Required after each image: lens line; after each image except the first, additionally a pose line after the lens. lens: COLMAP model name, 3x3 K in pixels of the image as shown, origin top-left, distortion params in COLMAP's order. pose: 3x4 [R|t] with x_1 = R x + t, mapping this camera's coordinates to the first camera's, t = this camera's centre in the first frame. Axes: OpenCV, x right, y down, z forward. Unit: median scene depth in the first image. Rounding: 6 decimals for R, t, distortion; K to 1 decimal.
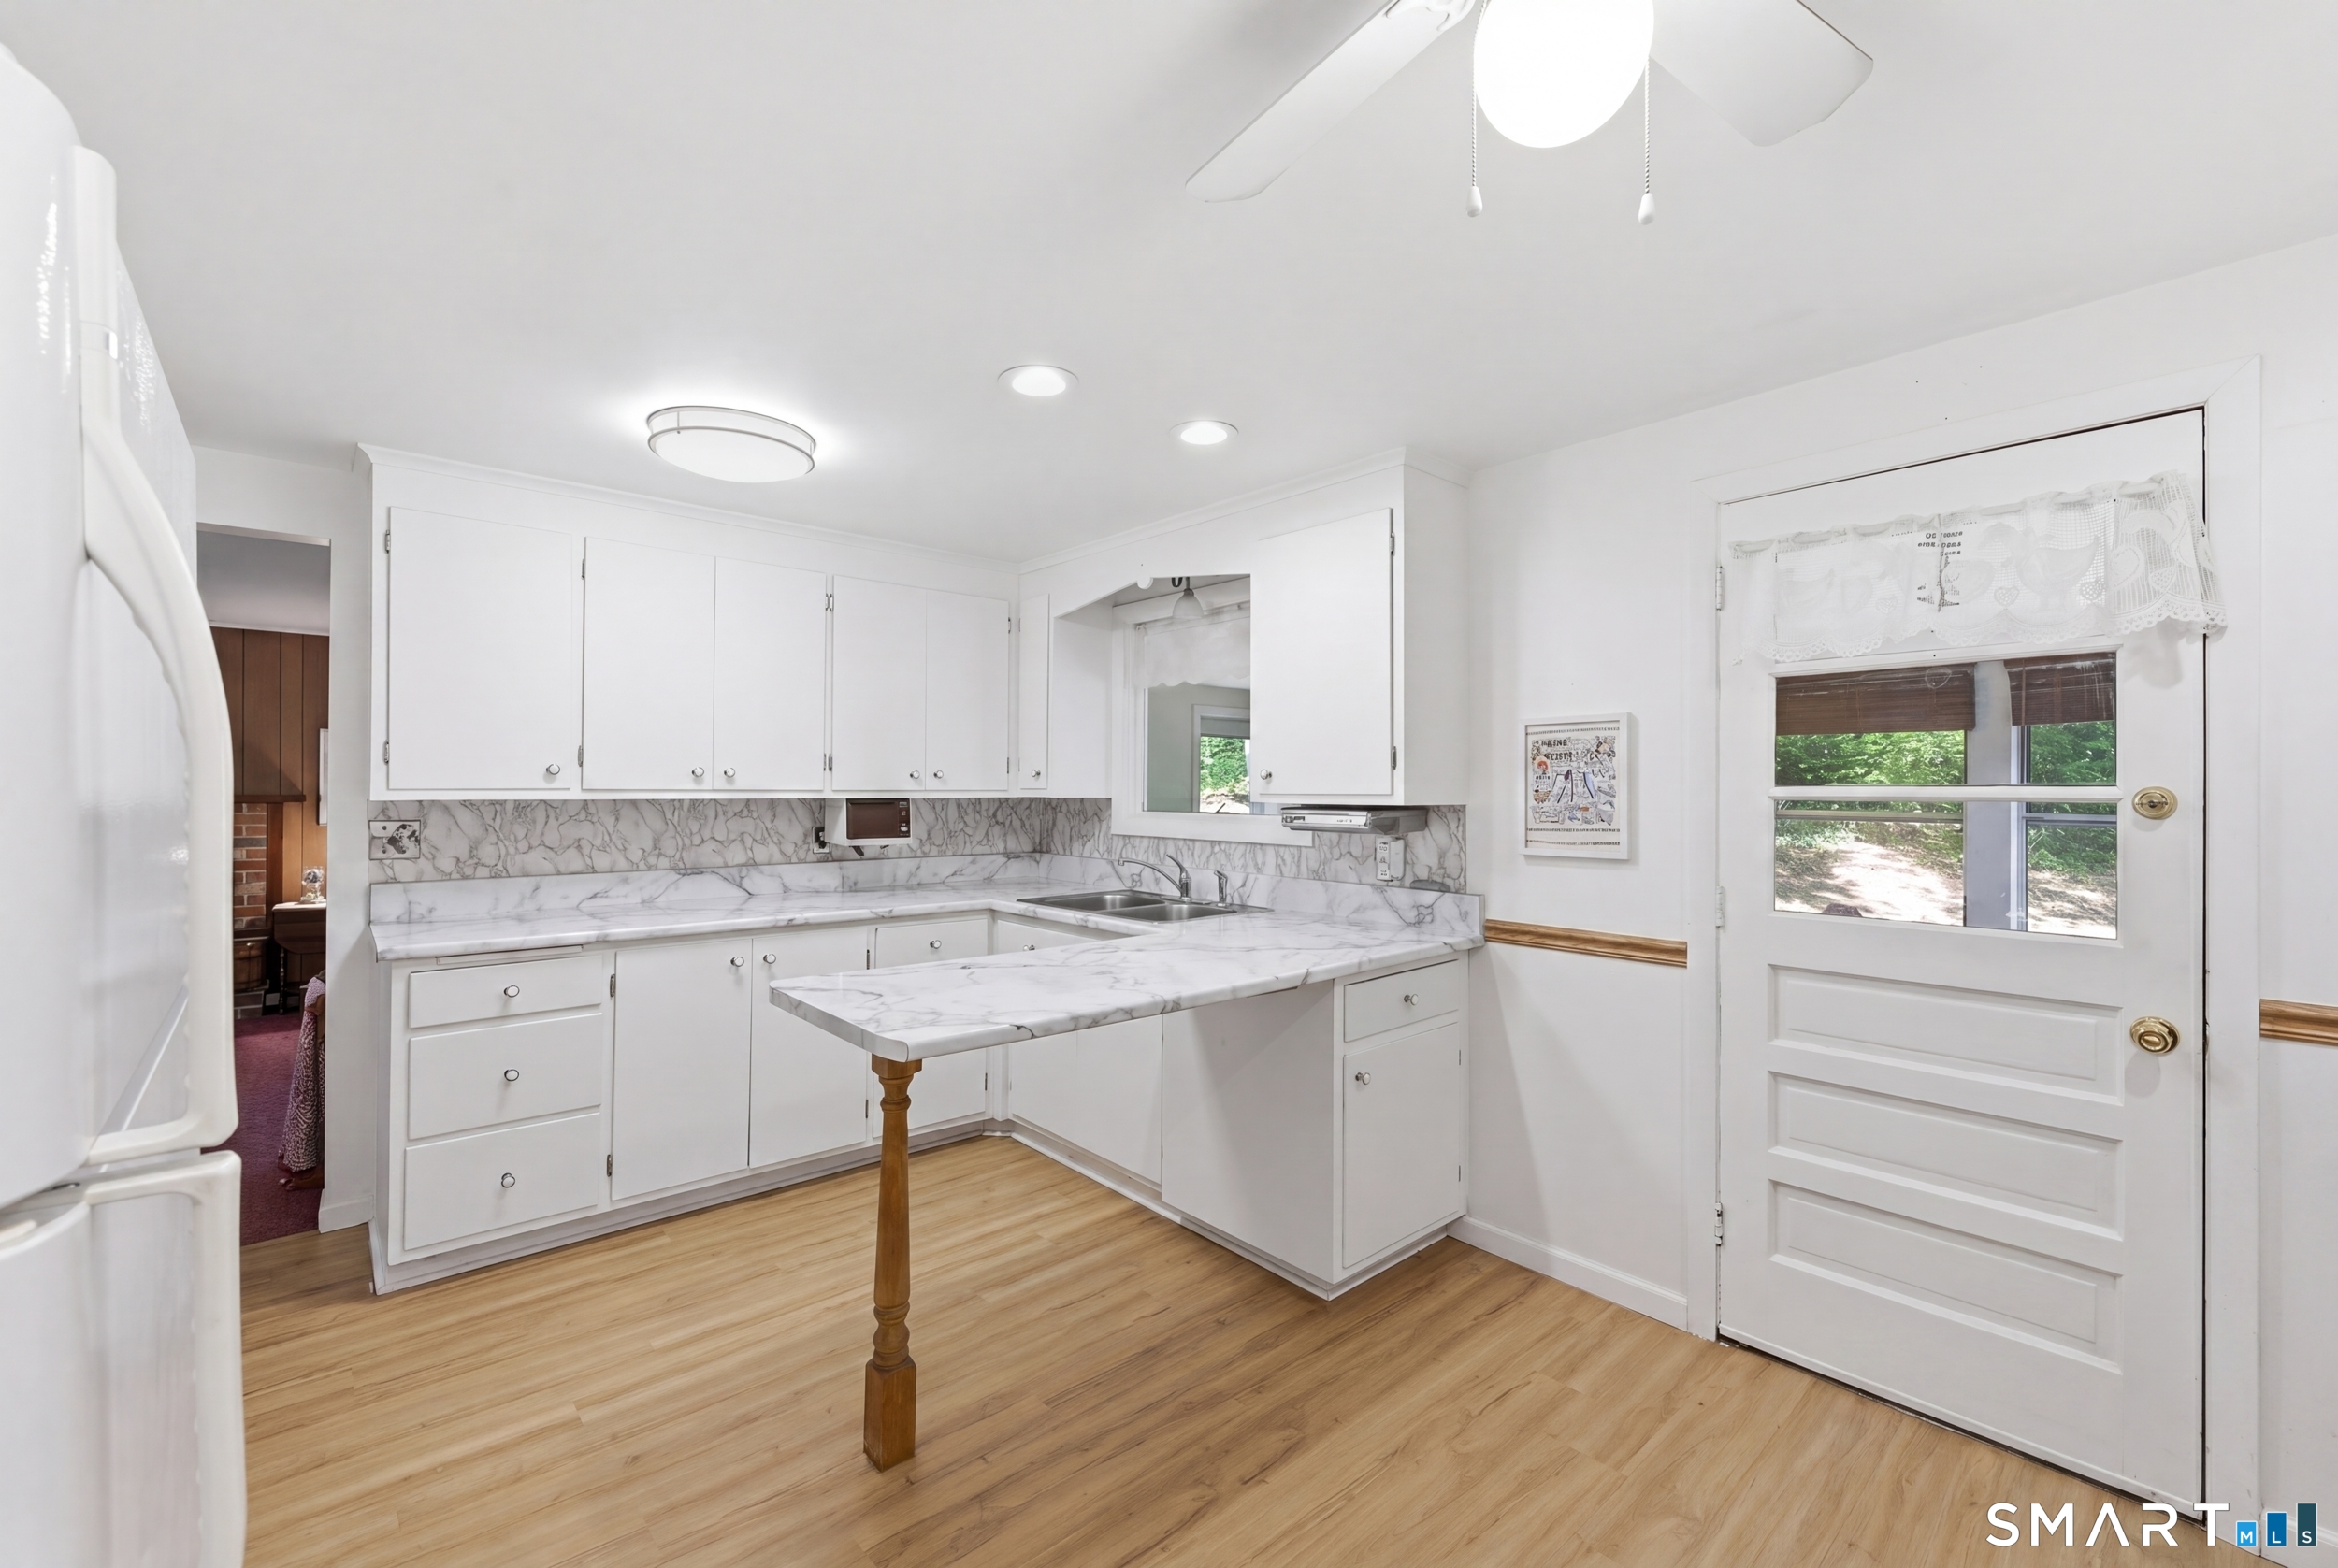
lens RADIAL K [[965.7, 0, 1169.0], [0, 965.7, 784.0], [0, 0, 1]] dist [-0.018256, 0.000214]
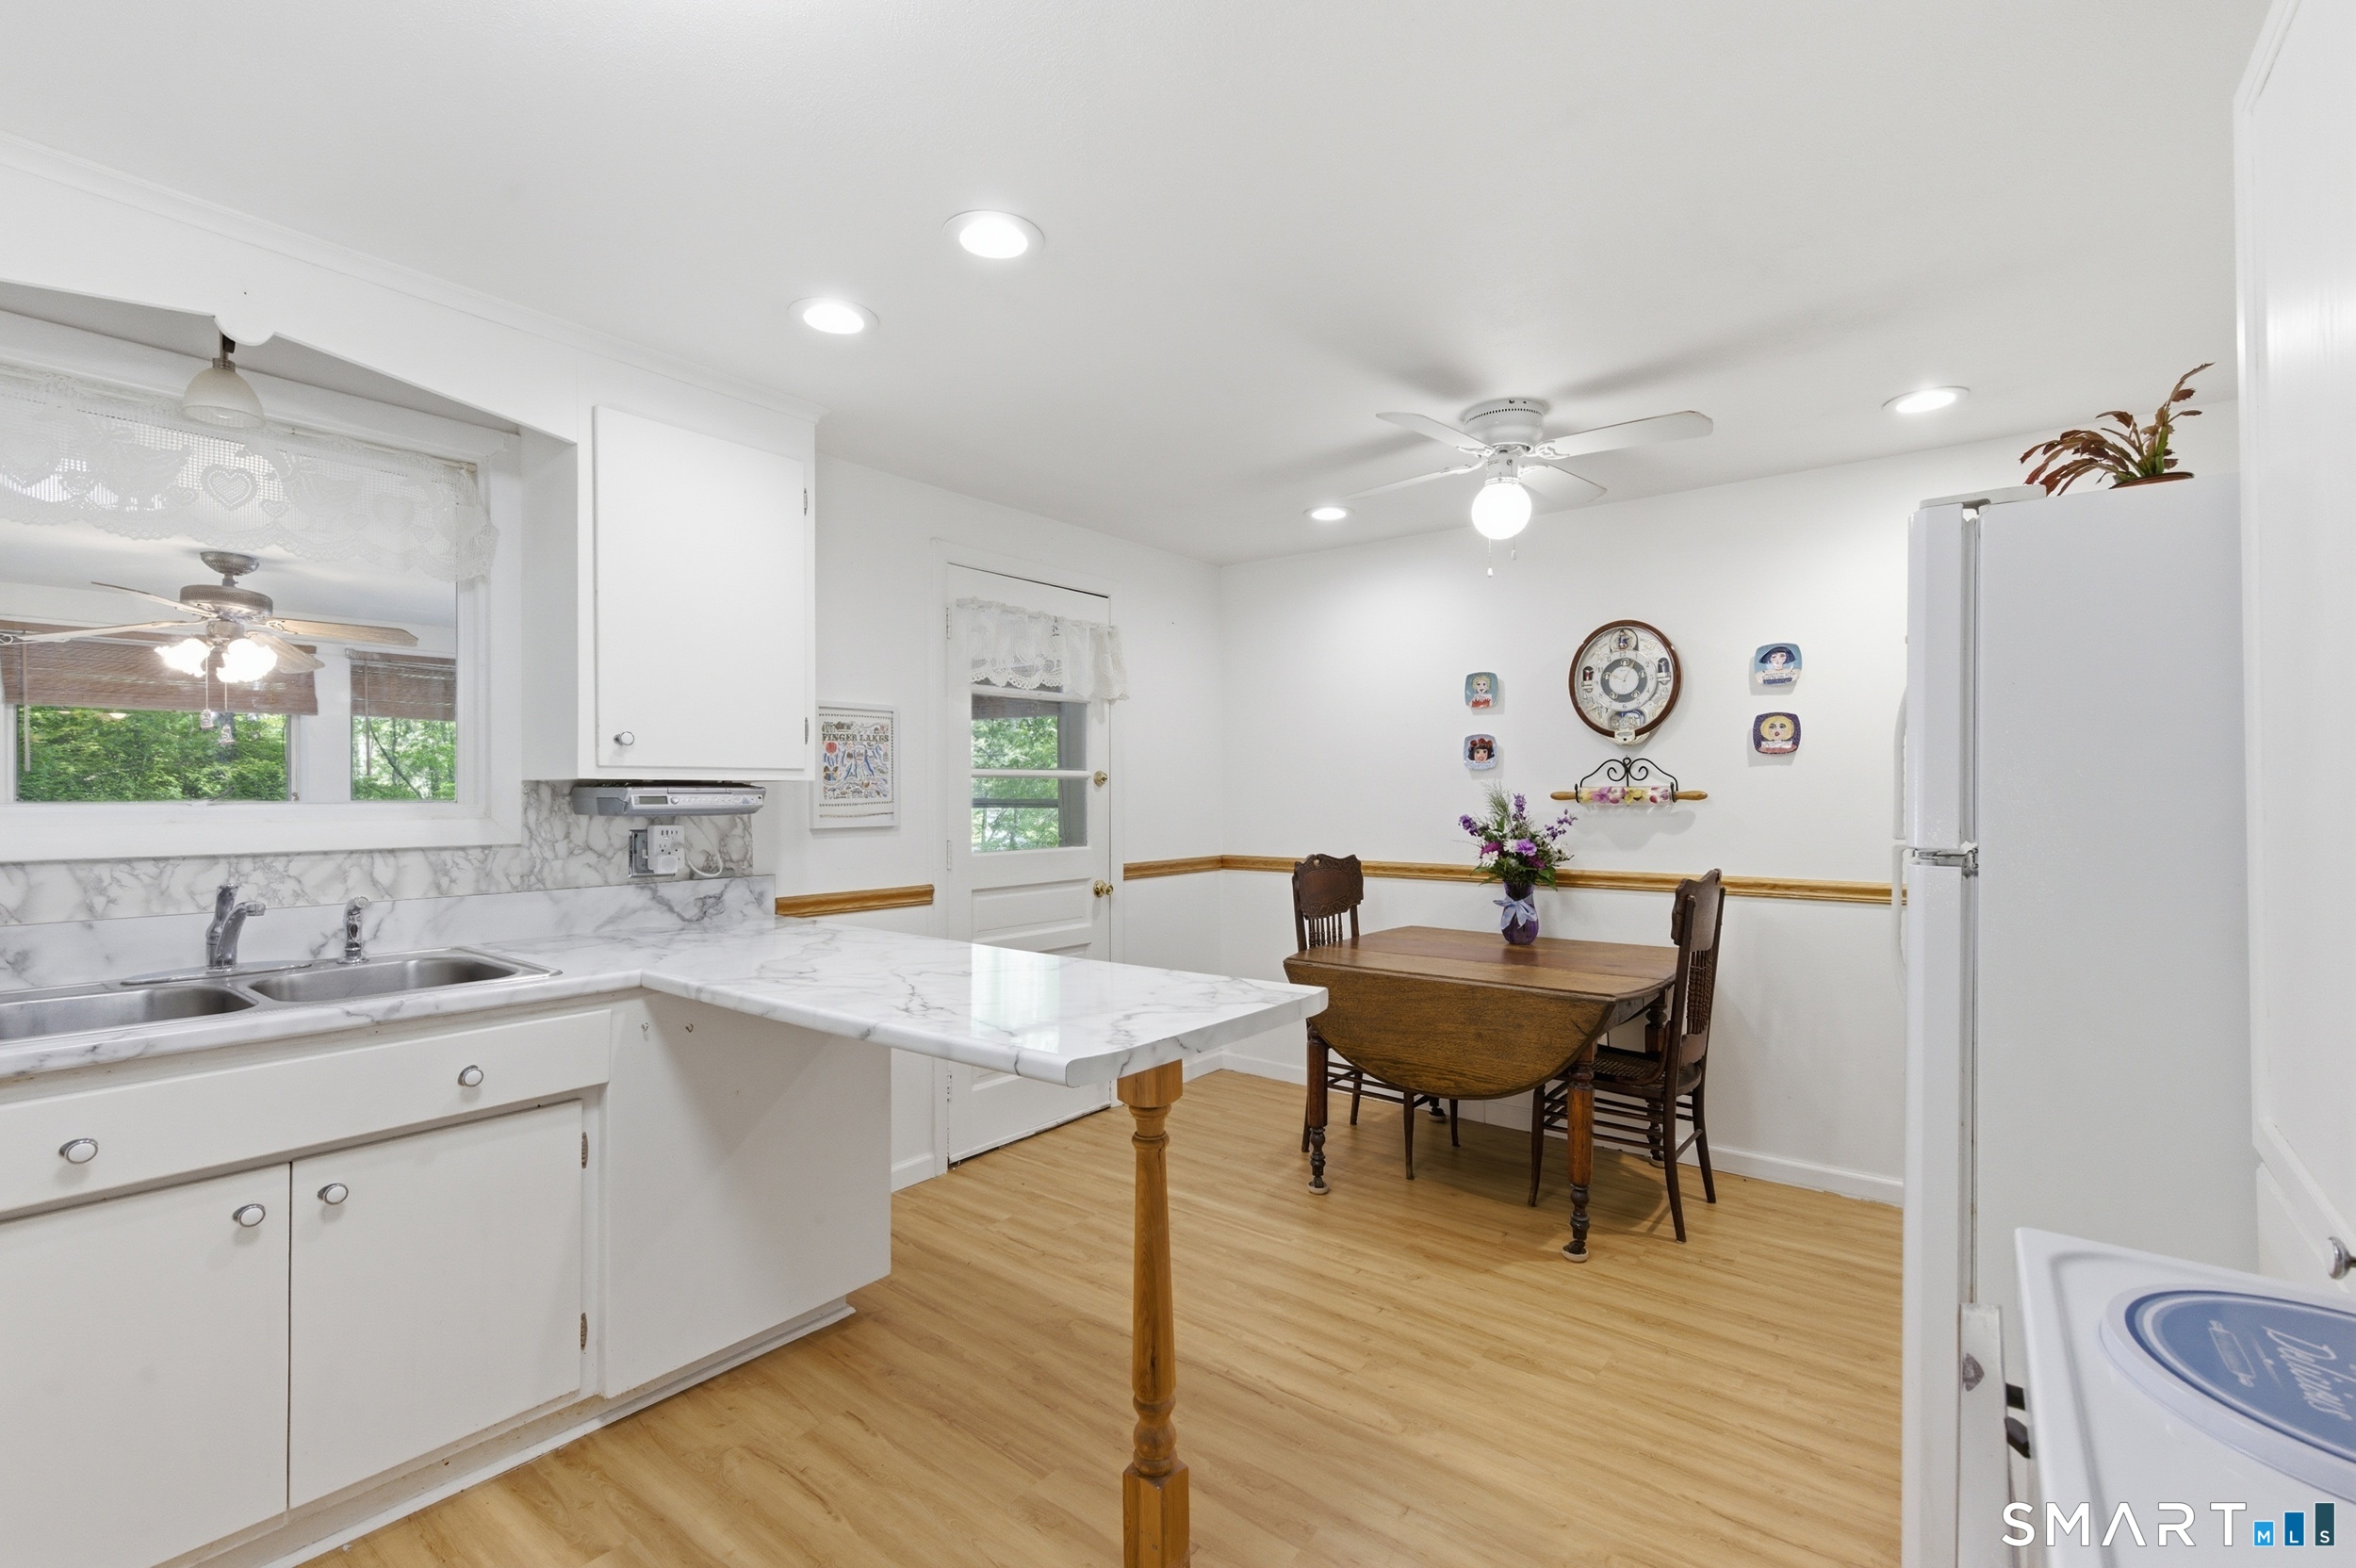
lens RADIAL K [[1026.4, 0, 1188.1], [0, 1026.4, 790.4], [0, 0, 1]] dist [0.000323, -0.000320]
pose [[-0.197392, -0.000768, 0.980324, -0.846282], [-0.002970, 0.999996, 0.000186, 0.030821], [-0.980320, -0.002875, -0.197394, 0.855968]]
